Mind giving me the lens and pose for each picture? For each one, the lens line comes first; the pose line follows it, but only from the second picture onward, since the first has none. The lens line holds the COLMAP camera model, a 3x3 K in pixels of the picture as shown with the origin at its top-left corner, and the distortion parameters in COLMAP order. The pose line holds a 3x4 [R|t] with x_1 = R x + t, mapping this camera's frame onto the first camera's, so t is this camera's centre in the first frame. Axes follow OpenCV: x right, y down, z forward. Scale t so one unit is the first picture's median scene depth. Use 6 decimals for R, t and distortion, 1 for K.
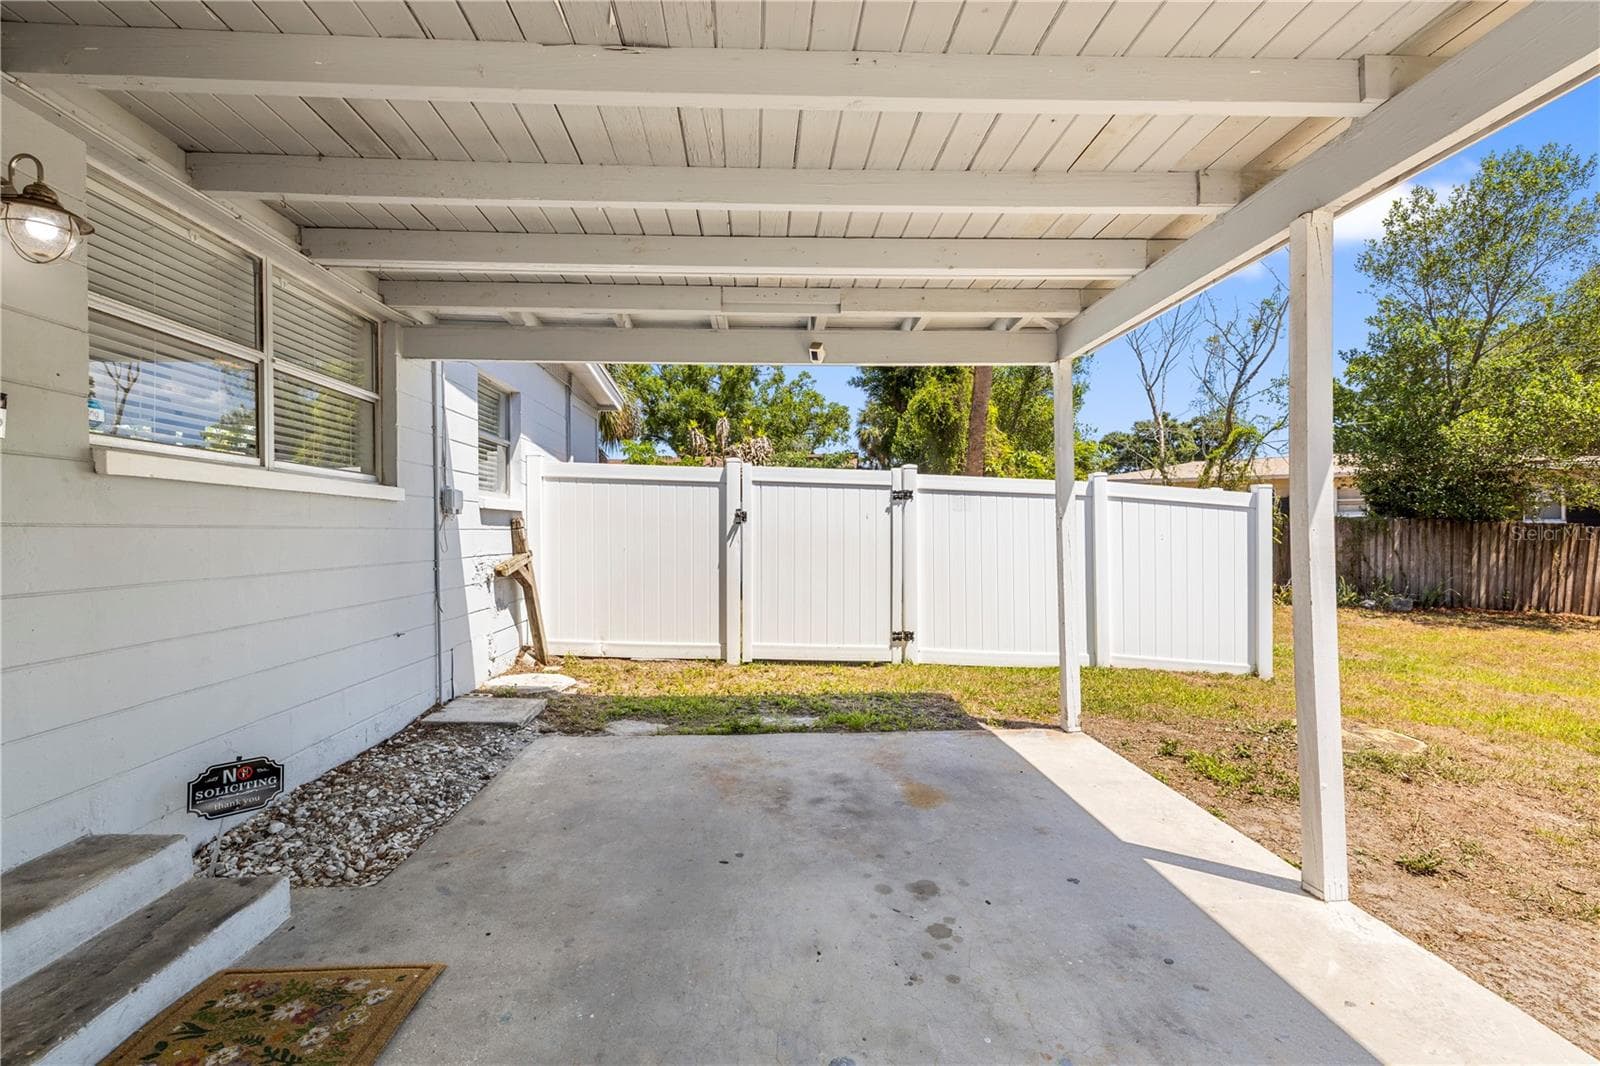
lens RADIAL K [[705.9, 0, 800.0], [0, 705.9, 533.0], [0, 0, 1]] dist [0.000686, 0.000136]
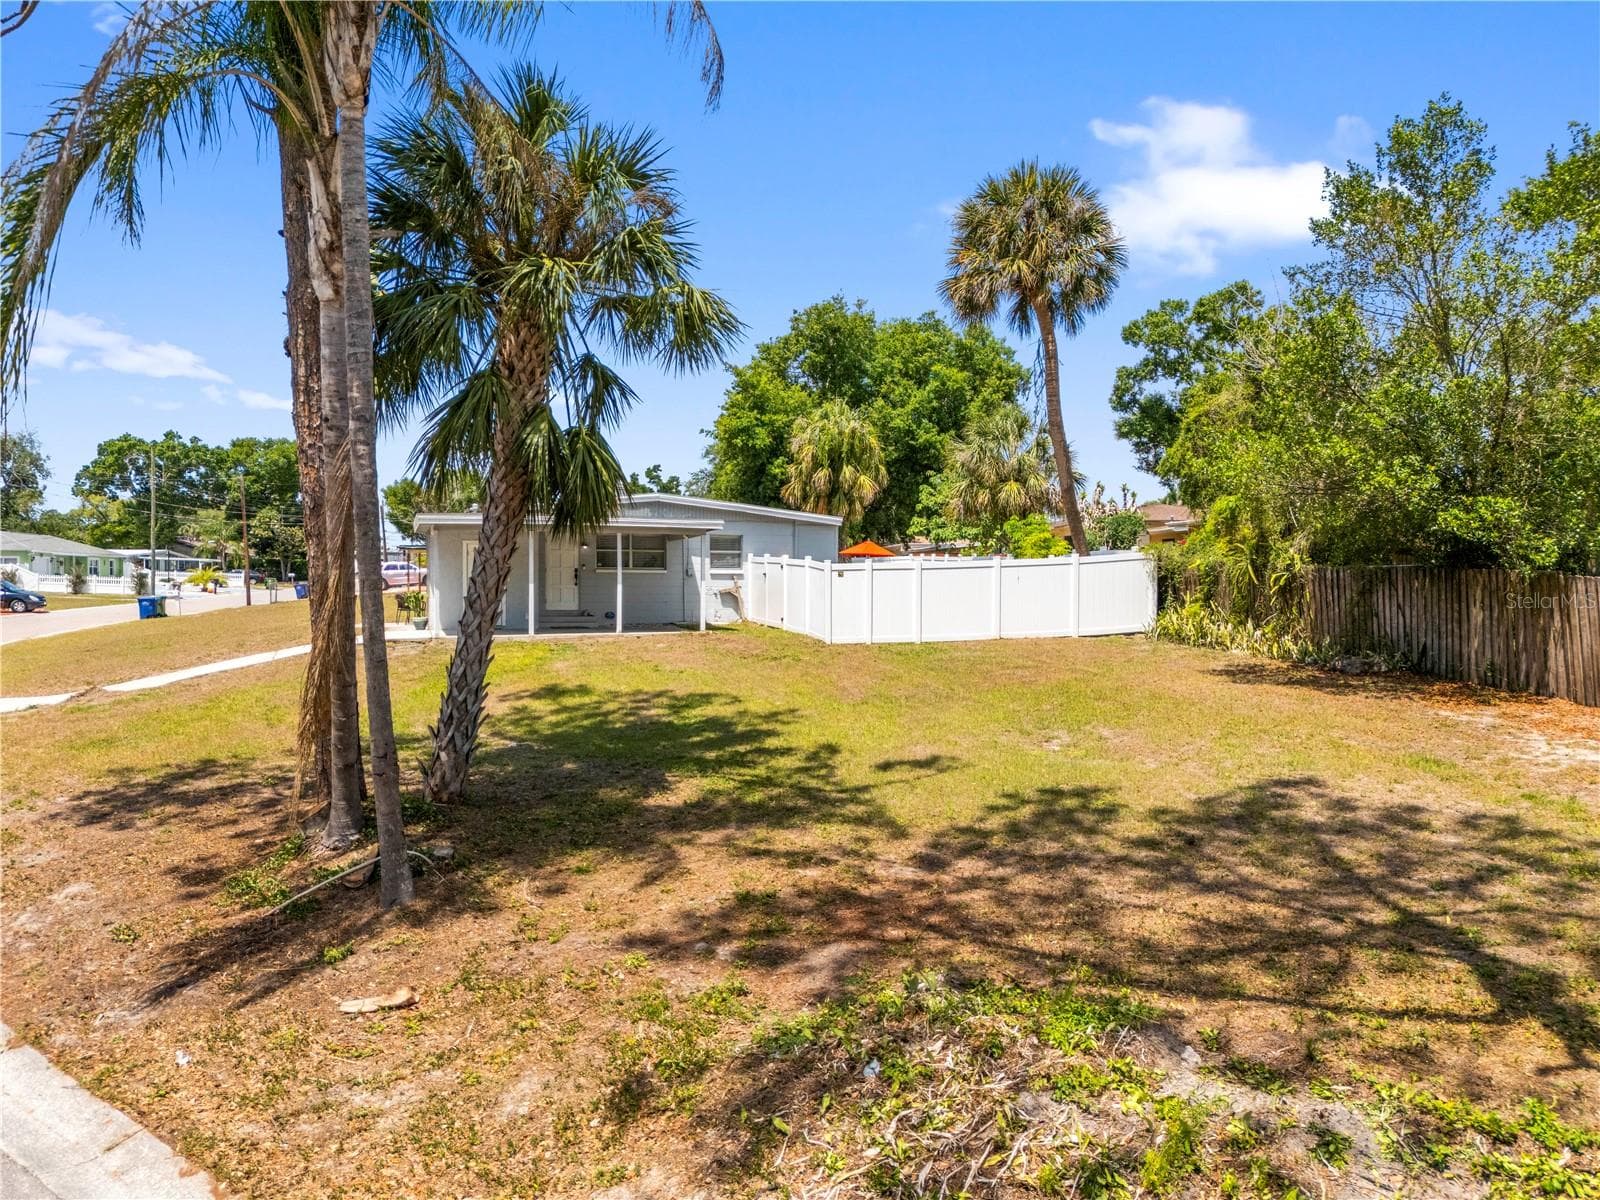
lens RADIAL K [[1173.8, 0, 800.0], [0, 1173.8, 600.0], [0, 0, 1]] dist [0.081067, -0.070003]
pose [[0.259357, 0.018196, -0.965610, 4.532588], [-0.003303, 0.999833, 0.017953, -0.010099], [0.965776, -0.001466, 0.259373, -0.081420]]
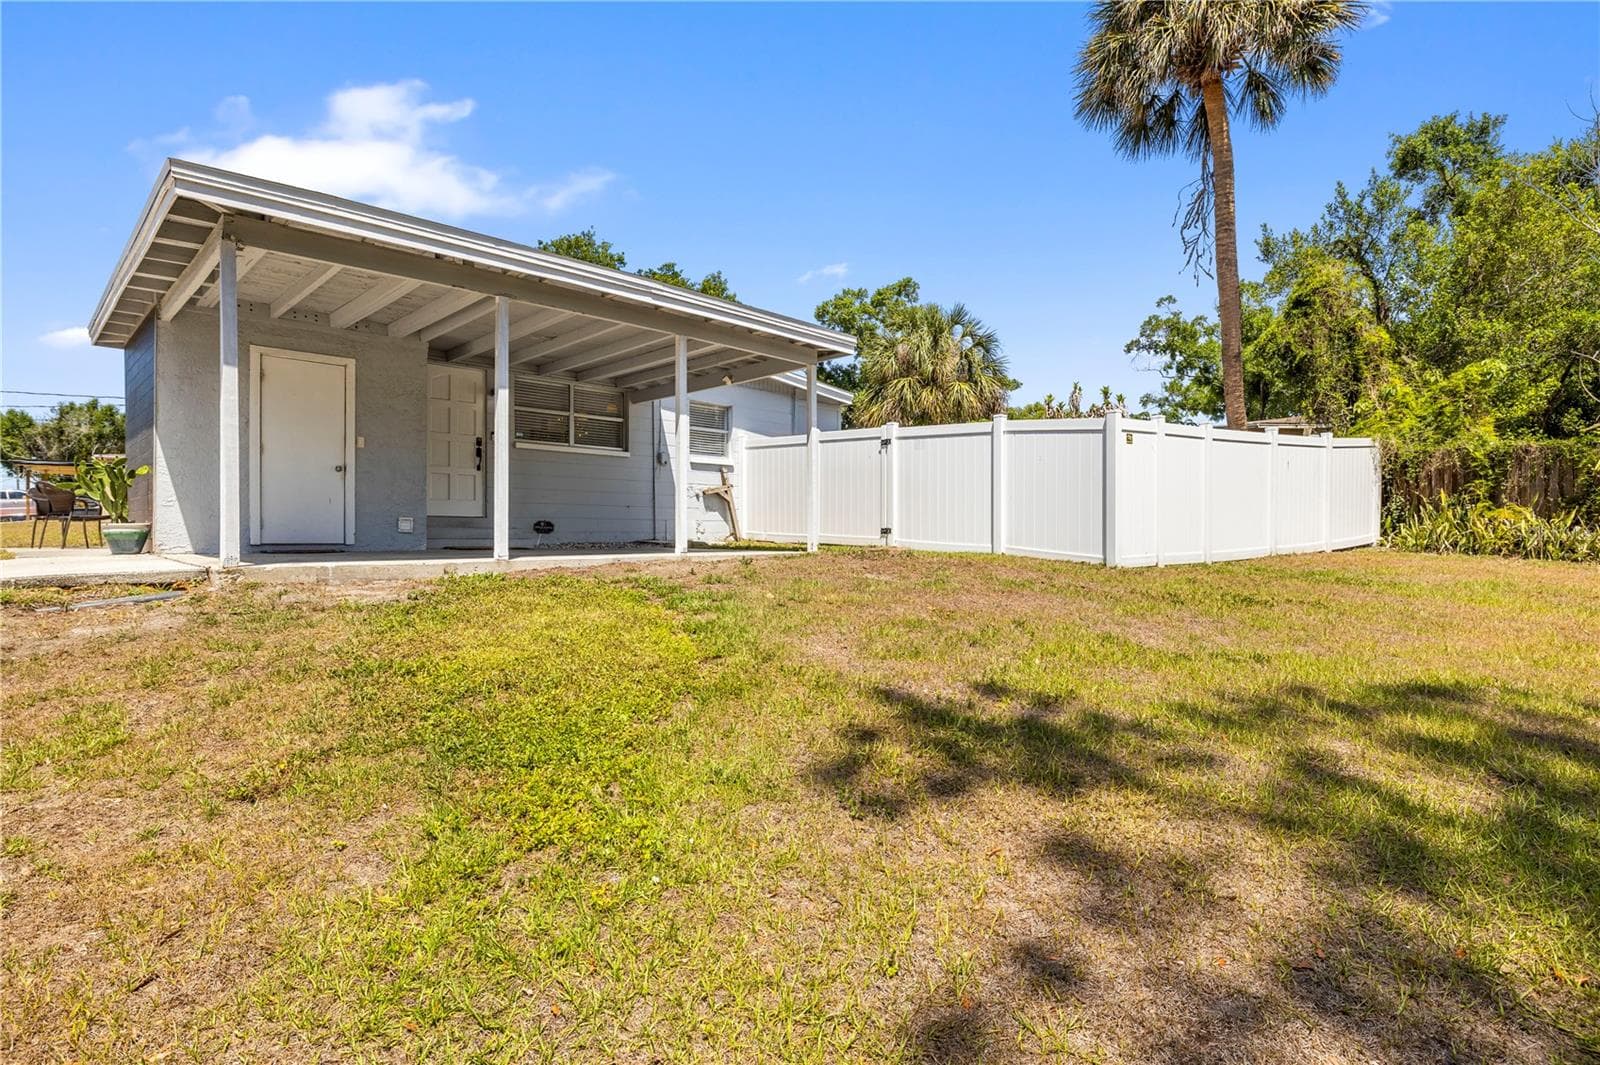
lens RADIAL K [[797.3, 0, 792.3], [0, 797.3, 532.4], [0, 0, 1]] dist [-0.001387, -0.000225]
pose [[0.660244, 0.003939, -0.751041, 1.393897], [-0.006001, 0.999982, -0.000030, 0.155943], [0.751027, 0.004527, 0.660256, -0.353866]]
